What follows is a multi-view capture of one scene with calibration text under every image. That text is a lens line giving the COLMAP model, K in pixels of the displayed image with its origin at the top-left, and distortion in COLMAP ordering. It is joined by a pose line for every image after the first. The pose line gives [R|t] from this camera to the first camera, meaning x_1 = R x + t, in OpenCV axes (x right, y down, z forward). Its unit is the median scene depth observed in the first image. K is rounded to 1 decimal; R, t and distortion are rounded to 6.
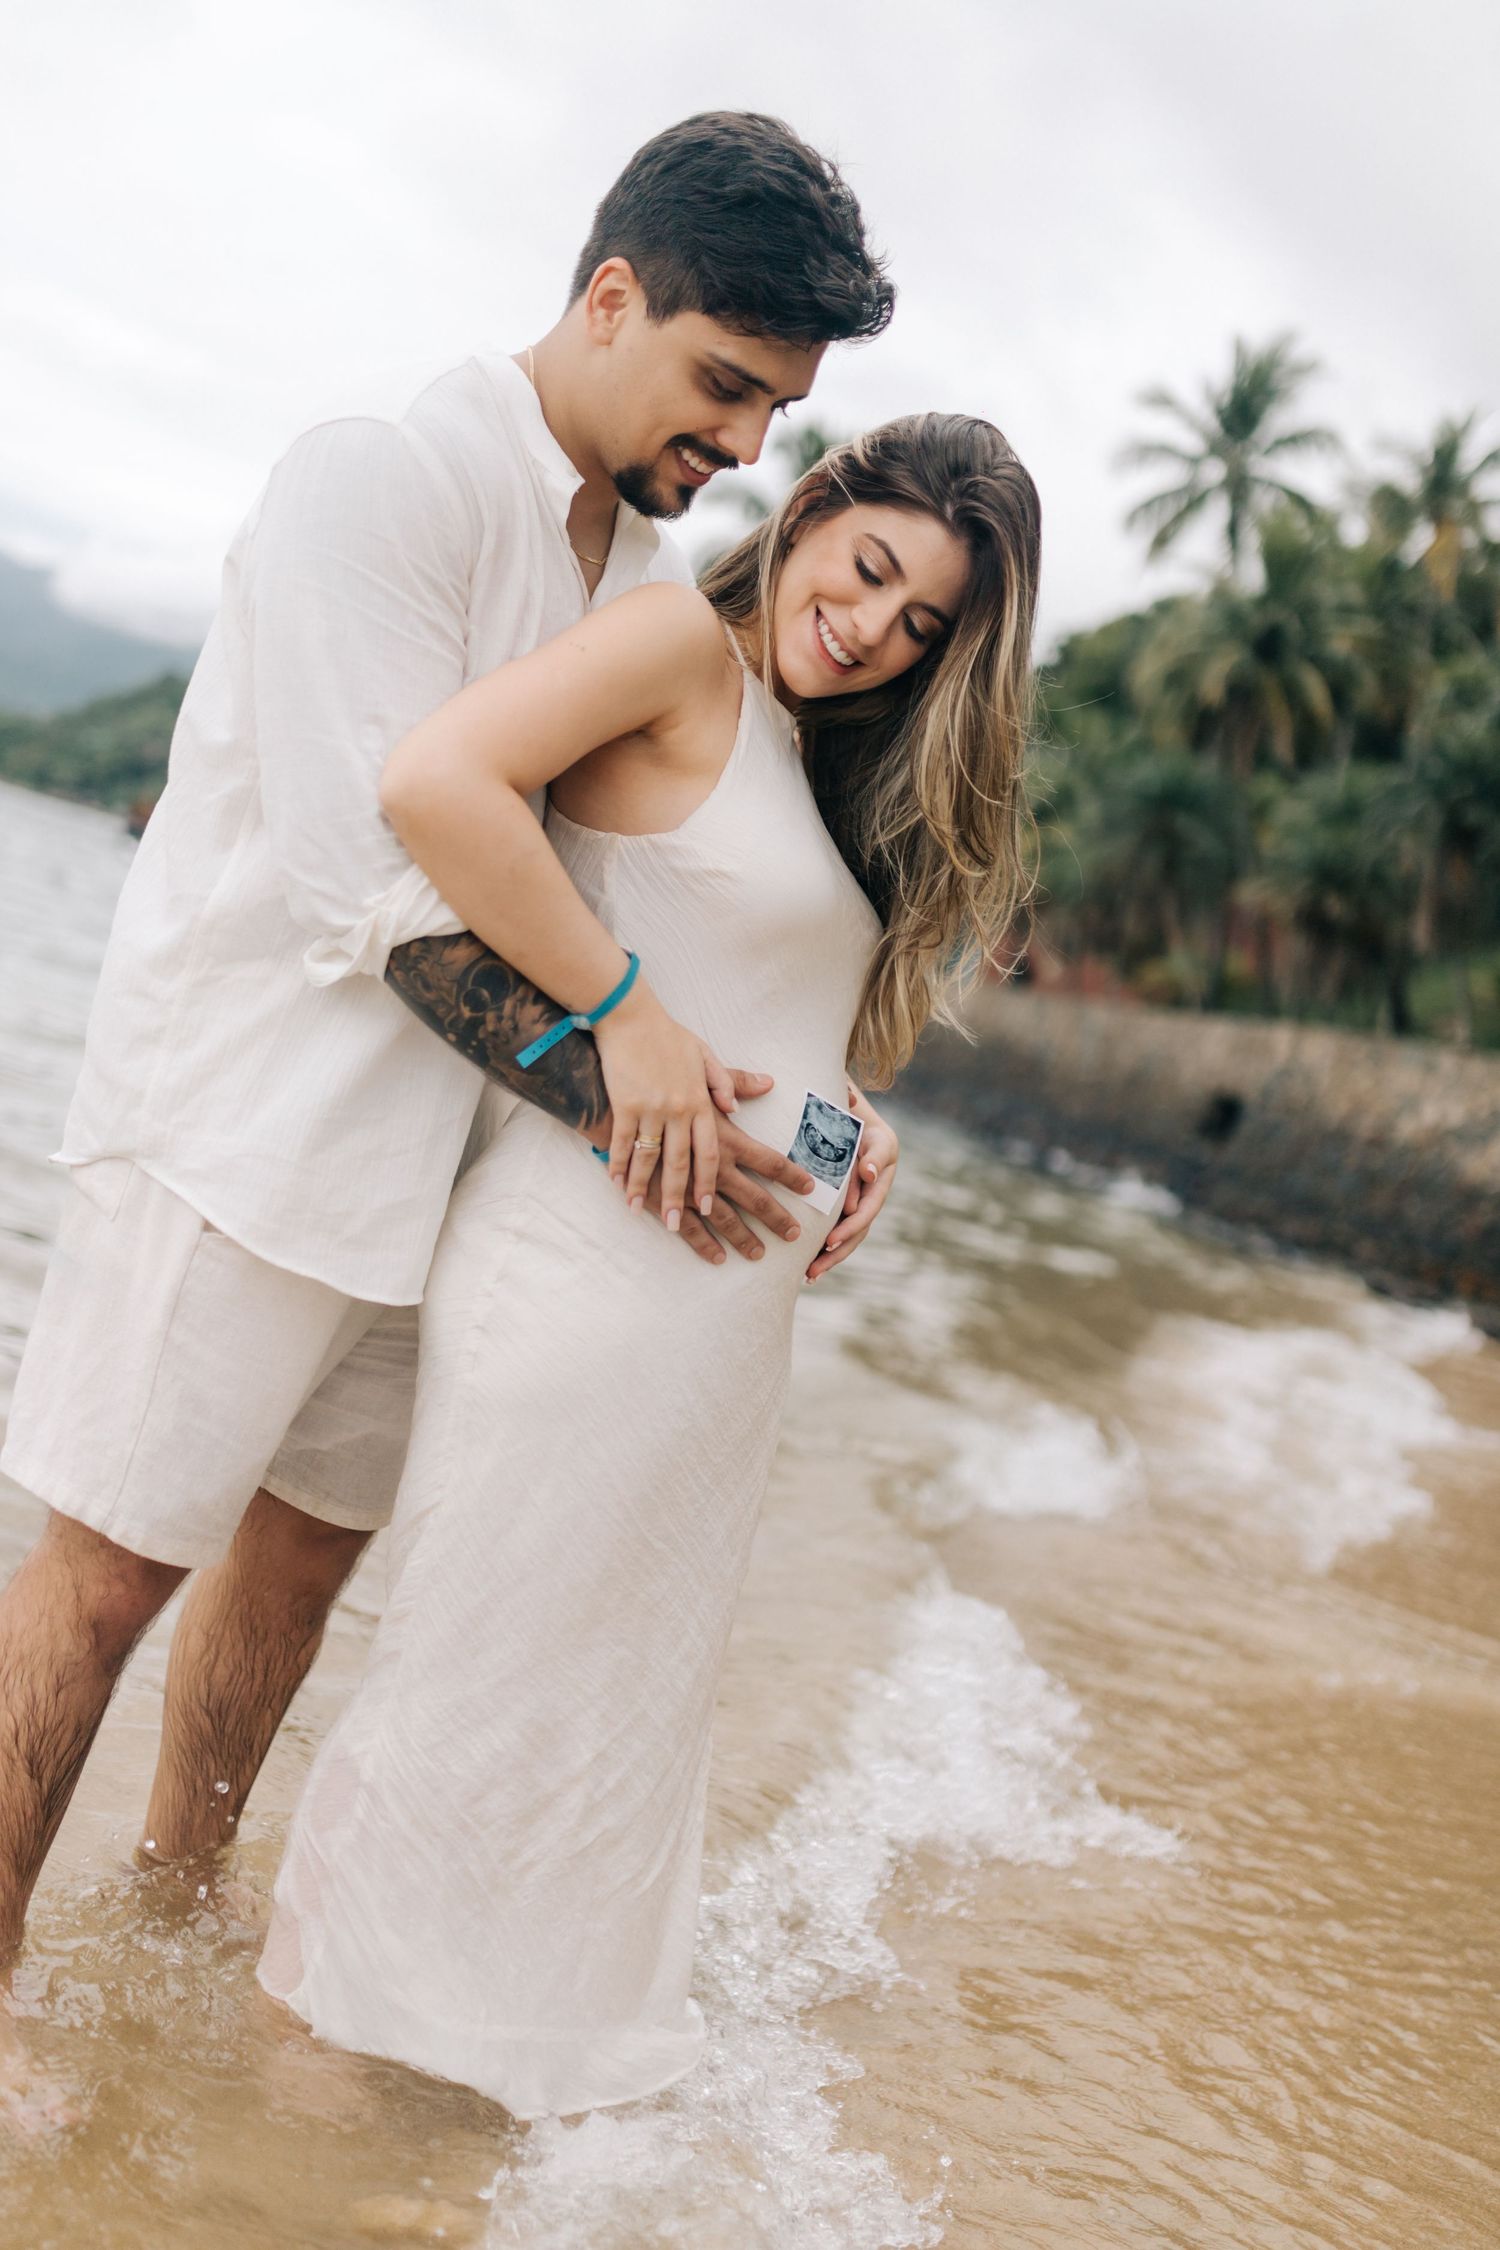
lens RADIAL K [[2120.4, 0, 750.0], [0, 2120.4, 1125.0], [0, 0, 1]] dist [0.001376, 0.004290]
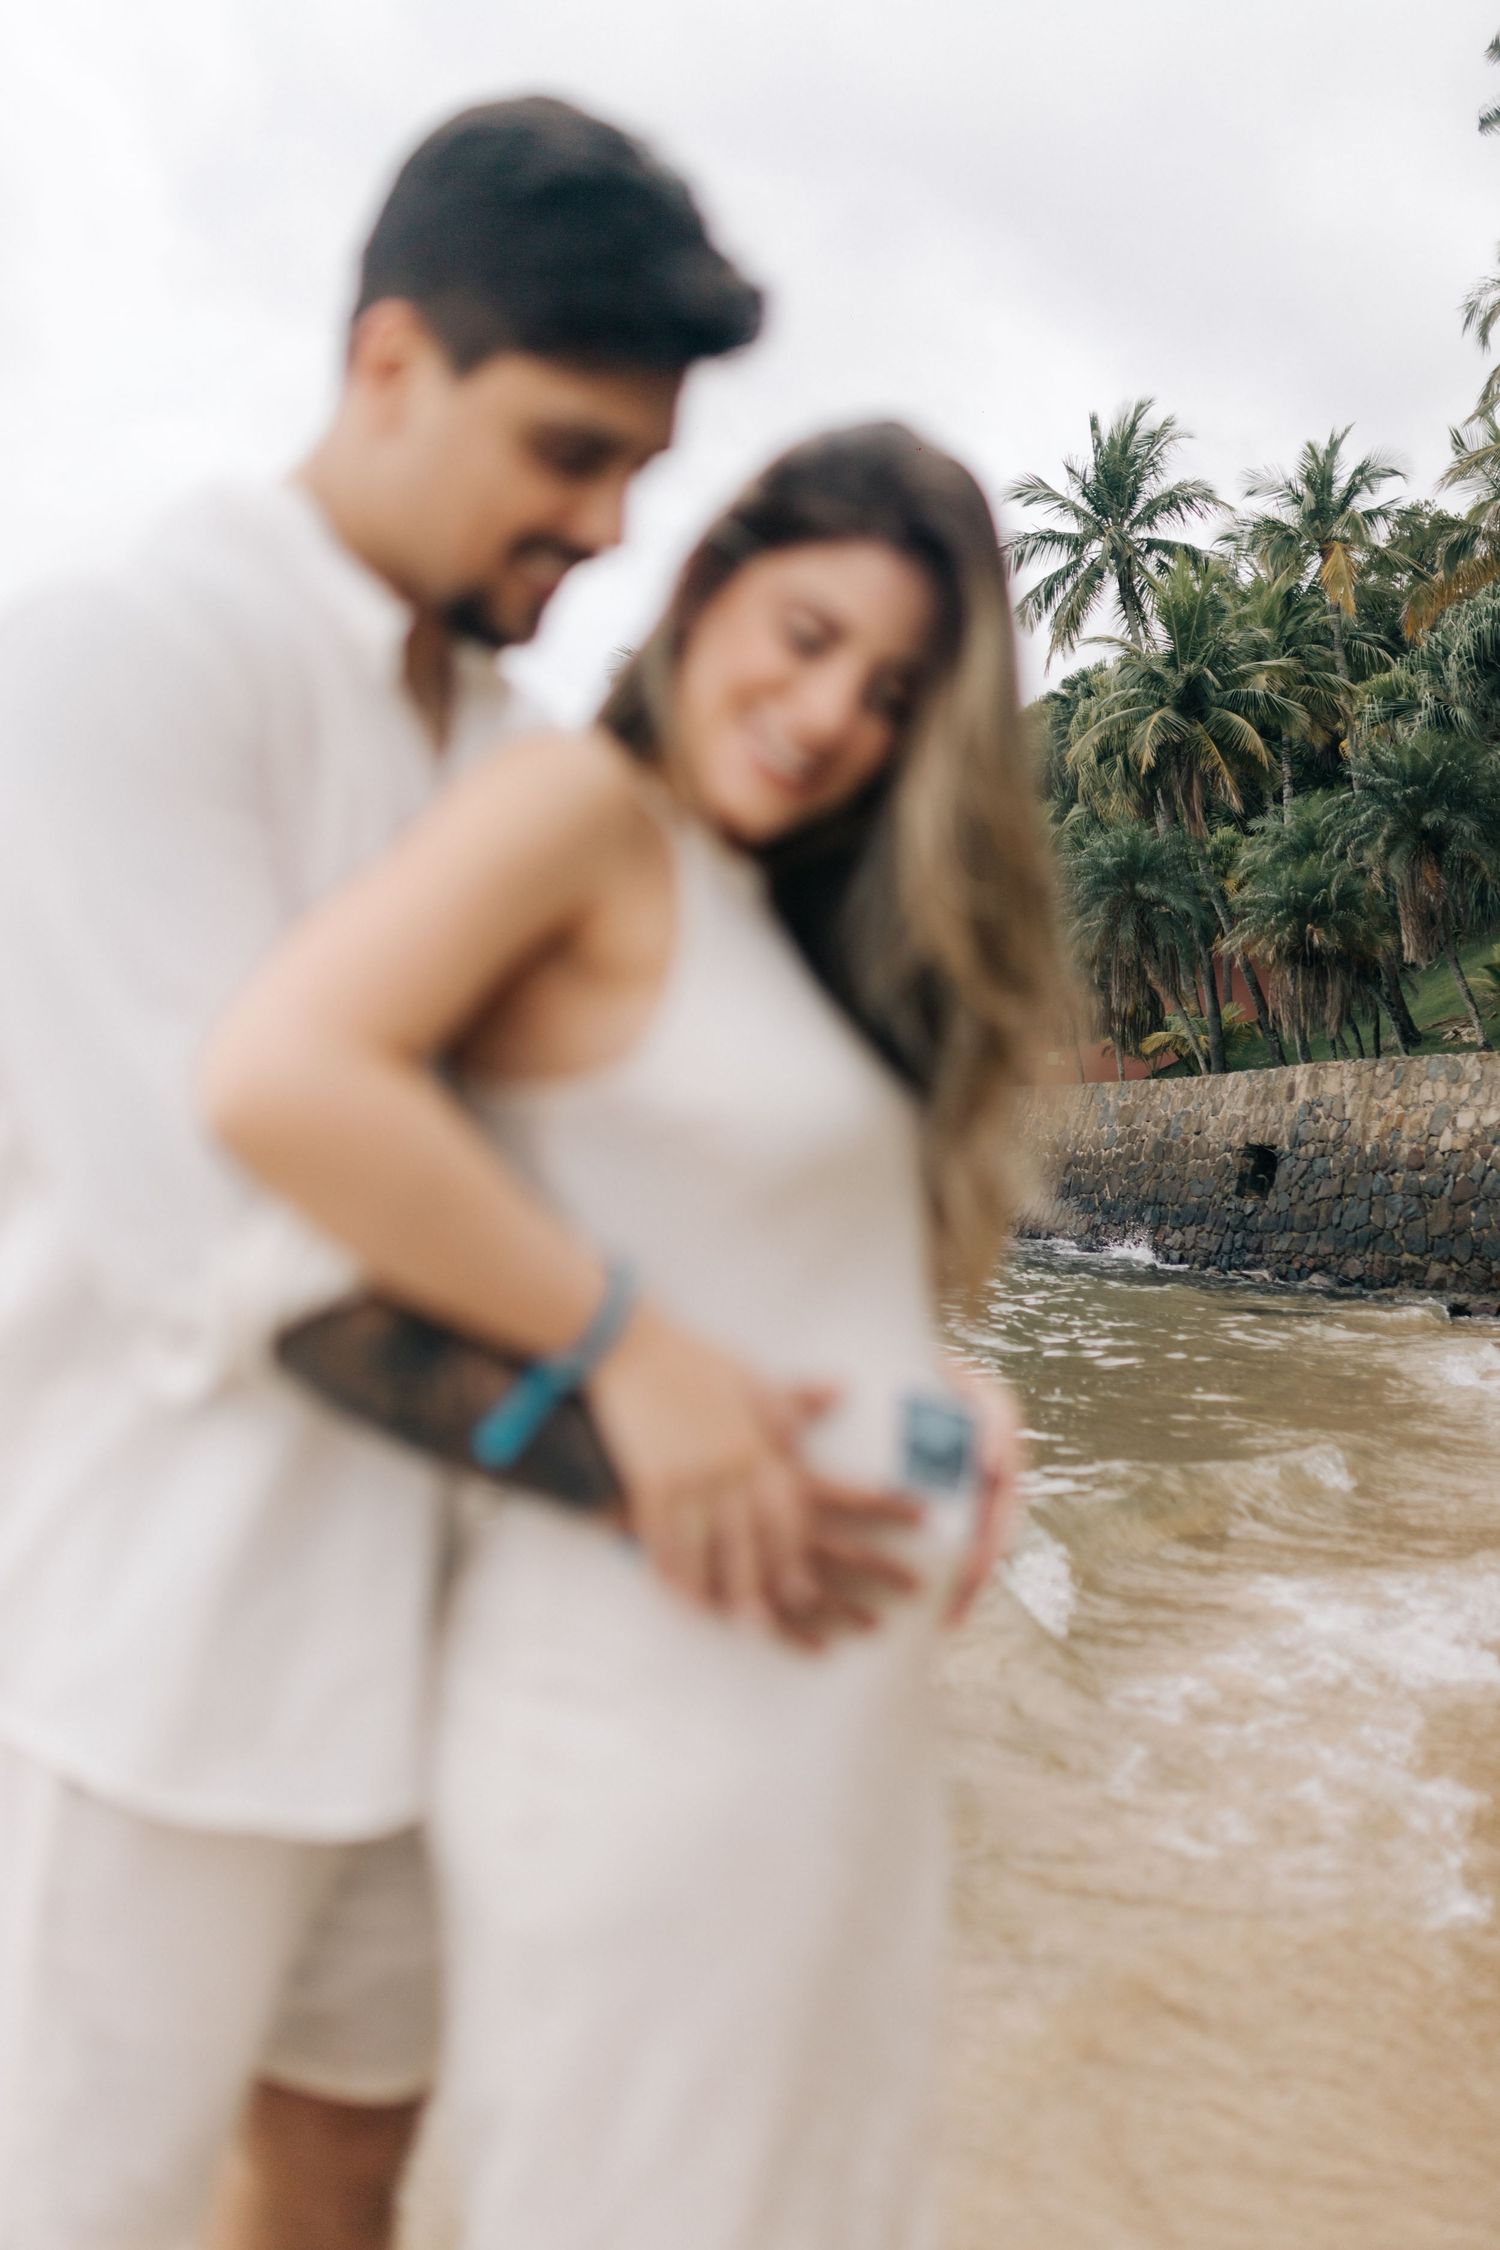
lens RADIAL K [[2146.7, 0, 842.7], [0, 2146.7, 1117.1], [0, 0, 1]] dist [-0.008654, -0.005481]
pose [[0.975324, -0.217192, 0.039635, 0.000212], [0.219488, 0.973256, -0.067810, -0.050945], [-0.023847, 0.074836, 0.996911, 0.250625]]
